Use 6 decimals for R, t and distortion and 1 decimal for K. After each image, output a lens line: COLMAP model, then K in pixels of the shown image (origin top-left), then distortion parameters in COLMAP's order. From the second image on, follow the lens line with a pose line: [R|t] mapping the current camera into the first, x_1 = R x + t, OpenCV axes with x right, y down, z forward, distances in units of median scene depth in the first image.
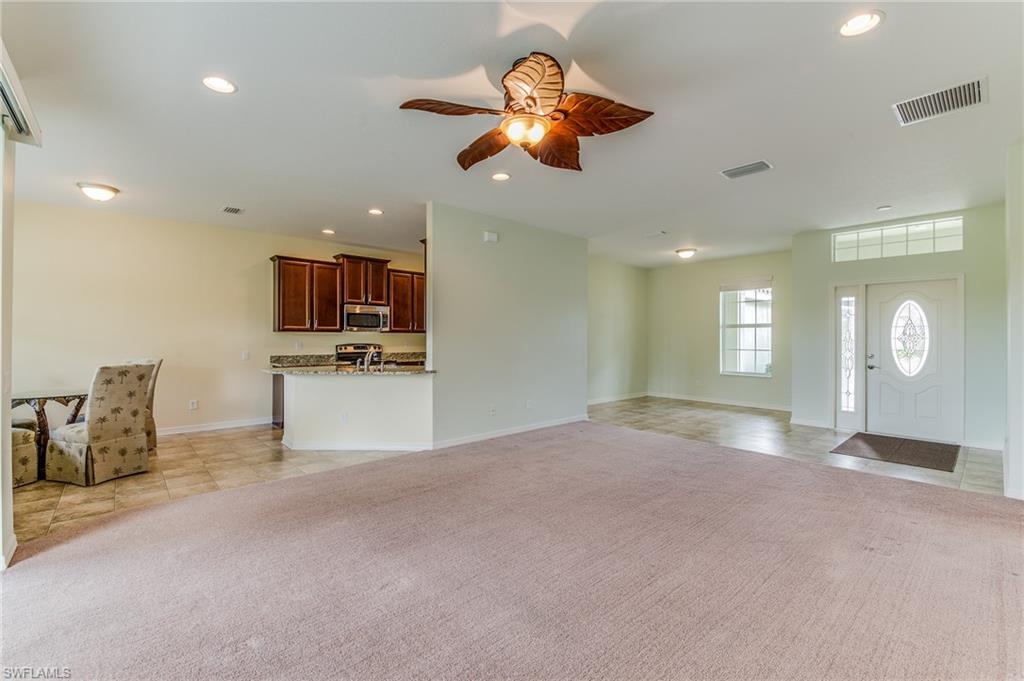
lens RADIAL K [[432.6, 0, 510.4], [0, 432.6, 339.8], [0, 0, 1]] dist [0.003587, 0.000213]
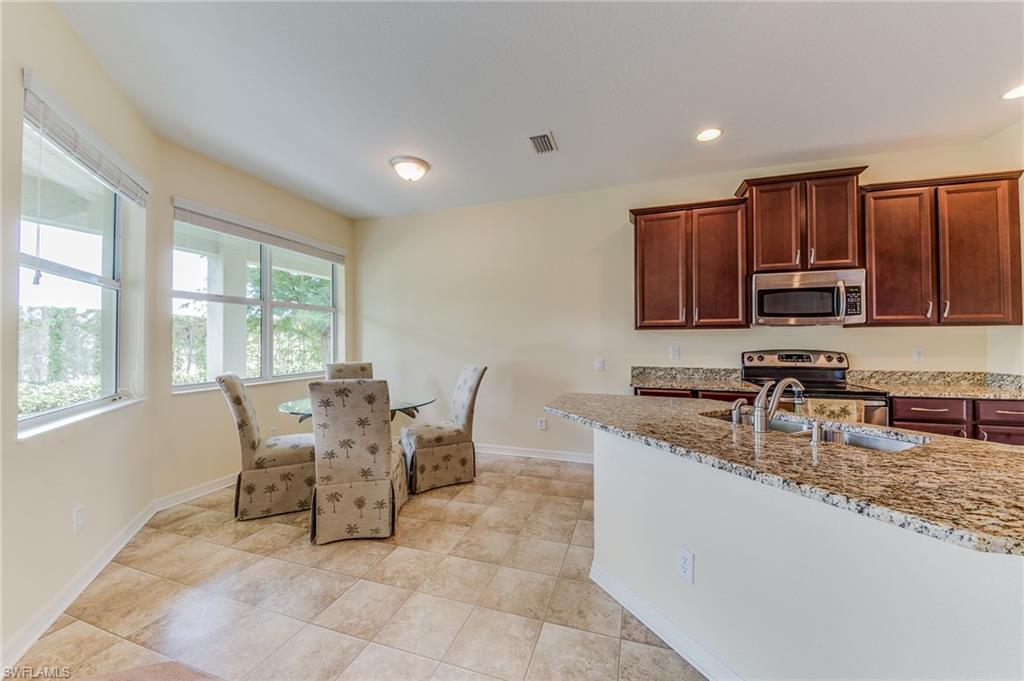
lens RADIAL K [[388.0, 0, 507.9], [0, 388.0, 333.9], [0, 0, 1]] dist [-0.012963, -0.000594]
pose [[0.498502, -0.015648, -0.866747, -0.128385], [0.001197, 0.999849, -0.017362, -0.002613], [0.866888, 0.007617, 0.498445, 0.510859]]
